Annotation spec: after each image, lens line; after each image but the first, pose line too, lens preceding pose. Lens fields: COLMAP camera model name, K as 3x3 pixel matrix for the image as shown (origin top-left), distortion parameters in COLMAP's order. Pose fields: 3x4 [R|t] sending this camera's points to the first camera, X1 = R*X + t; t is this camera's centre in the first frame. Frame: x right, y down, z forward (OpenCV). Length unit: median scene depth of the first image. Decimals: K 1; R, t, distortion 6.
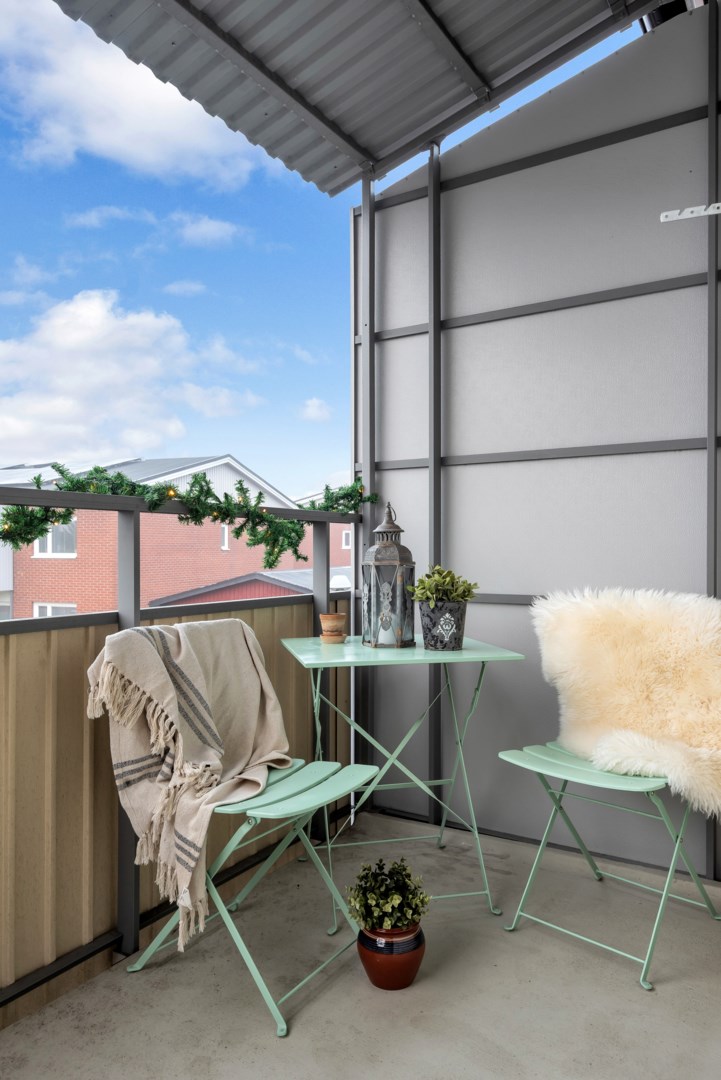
lens RADIAL K [[754.6, 0, 360.5], [0, 754.6, 540.0], [0, 0, 1]] dist [0.000904, -0.007082]
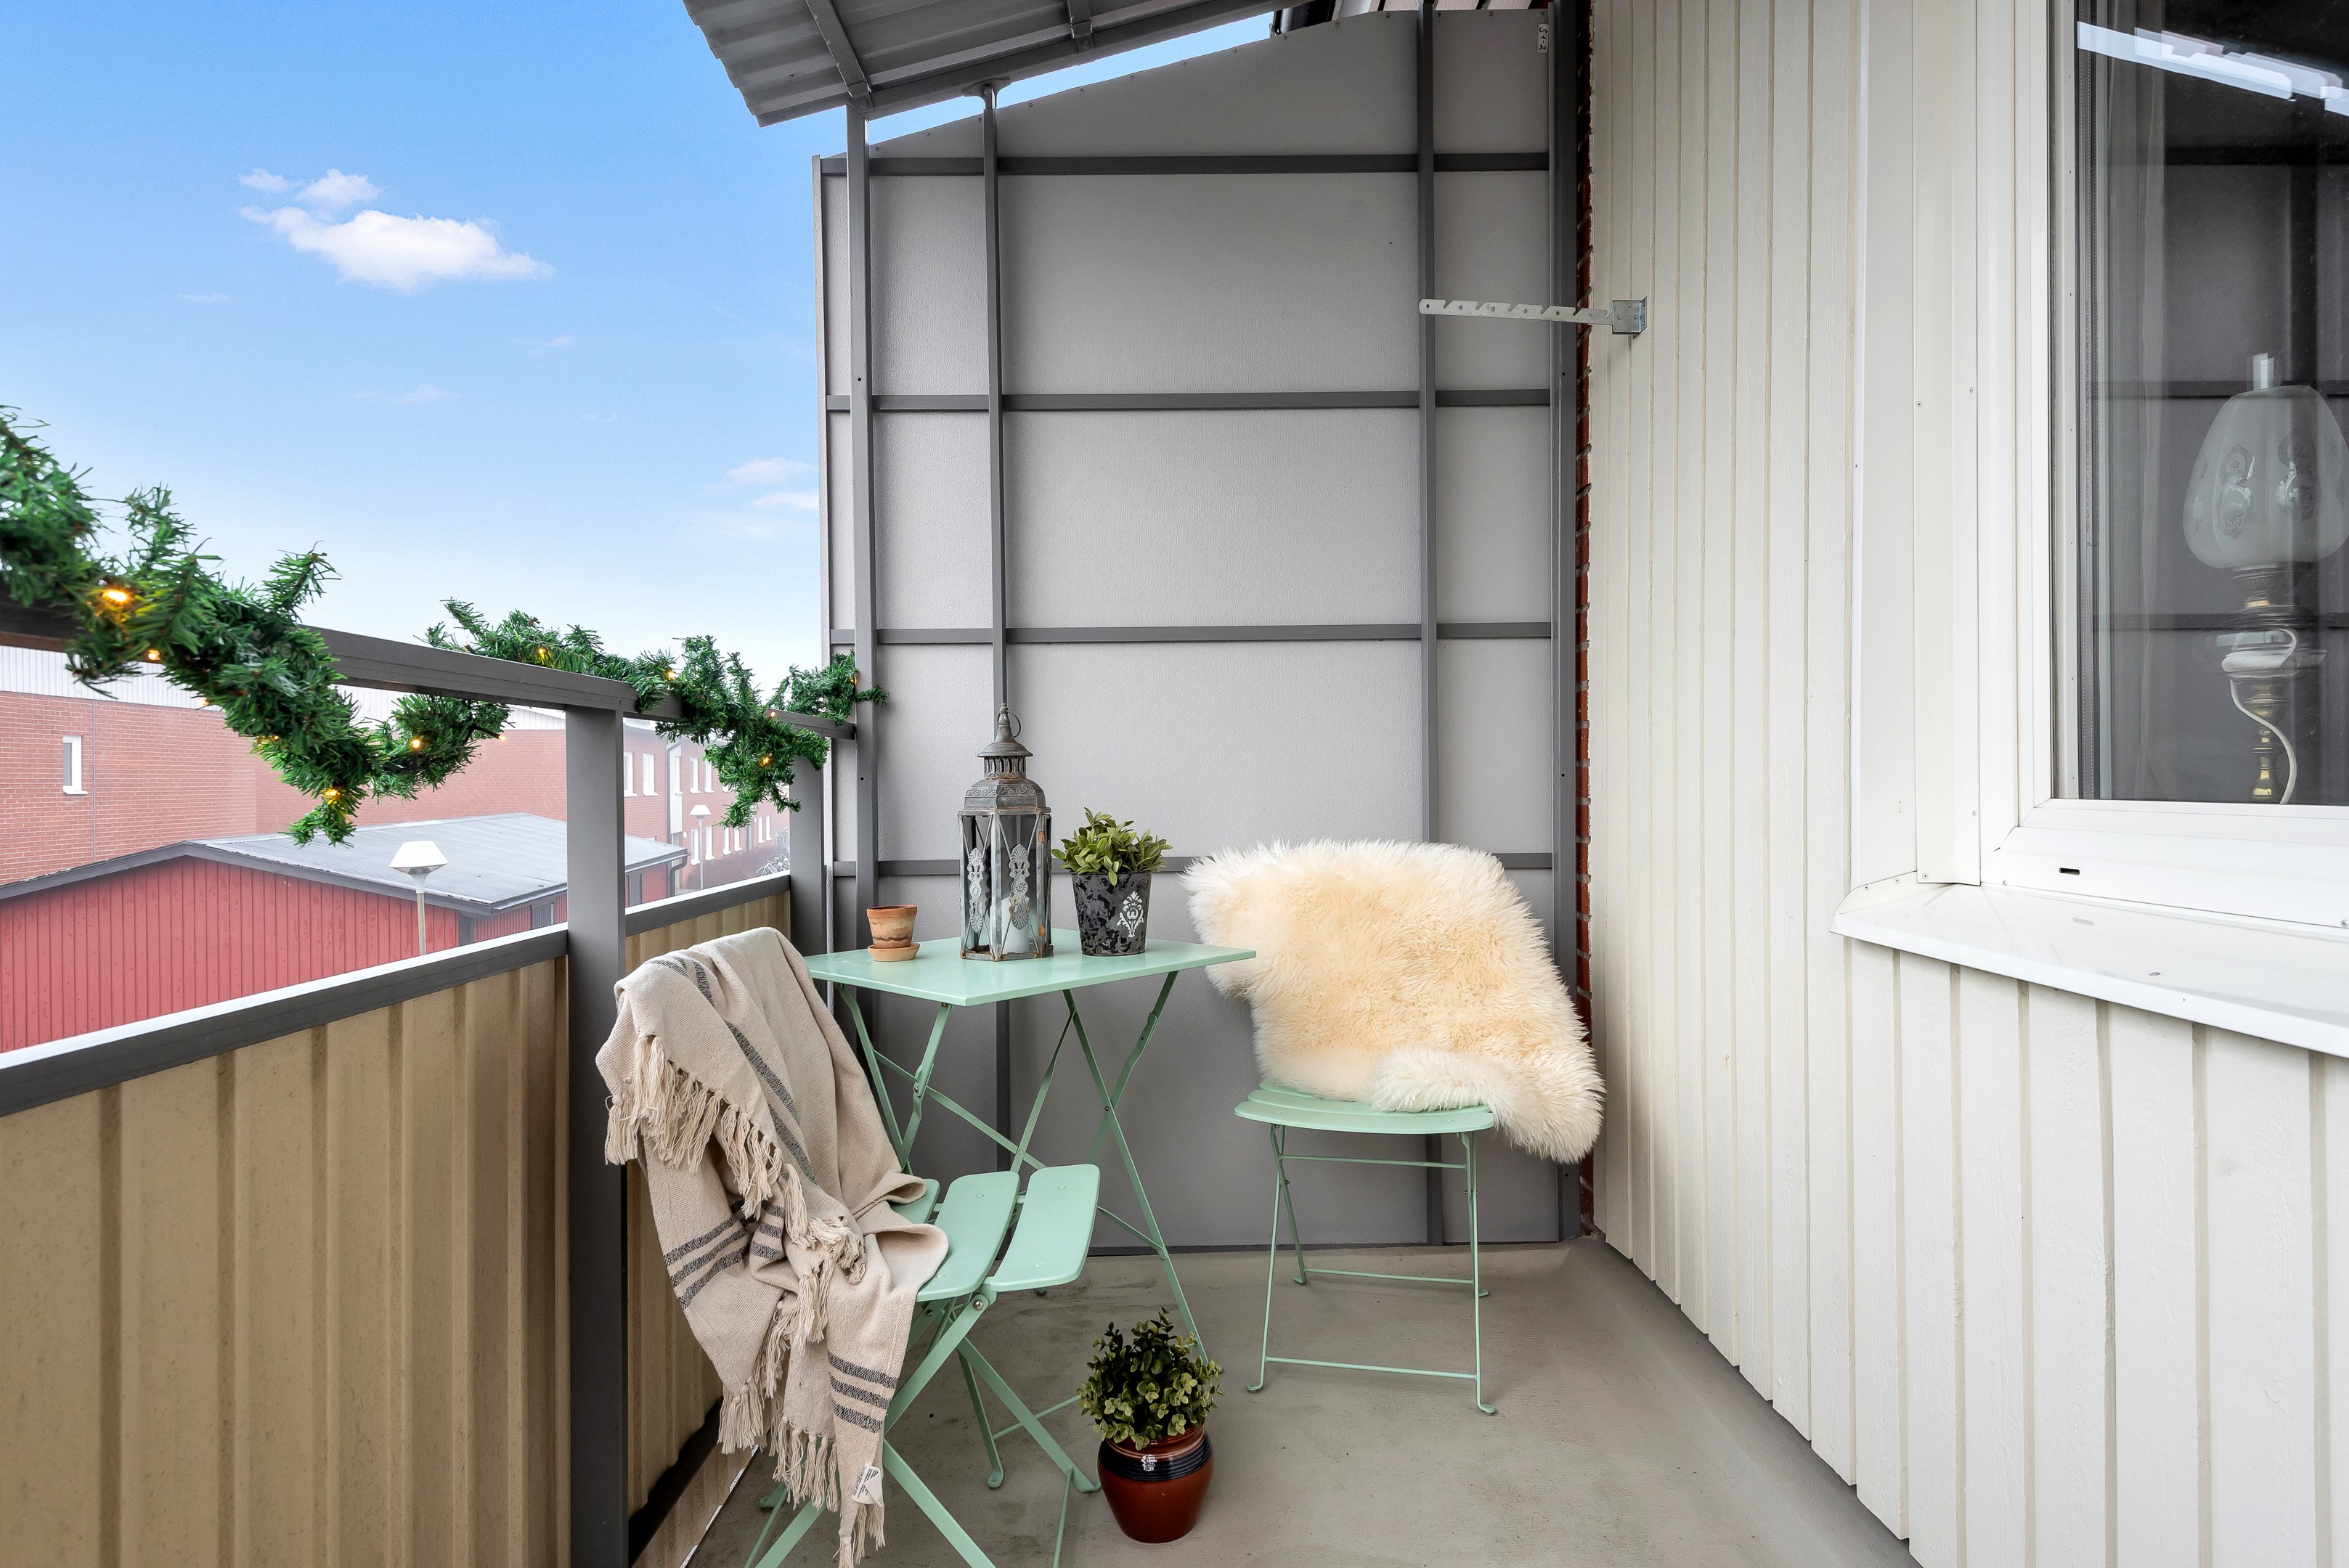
lens RADIAL K [[1258.8, 0, 1174.6], [0, 1258.8, 761.1], [0, 0, 1]] dist [0.002347, -0.000485]
pose [[0.840730, -0.002223, 0.541450, -0.397763], [0.005442, 0.999976, -0.004345, -0.002231], [-0.541428, 0.006600, 0.840721, 0.141655]]
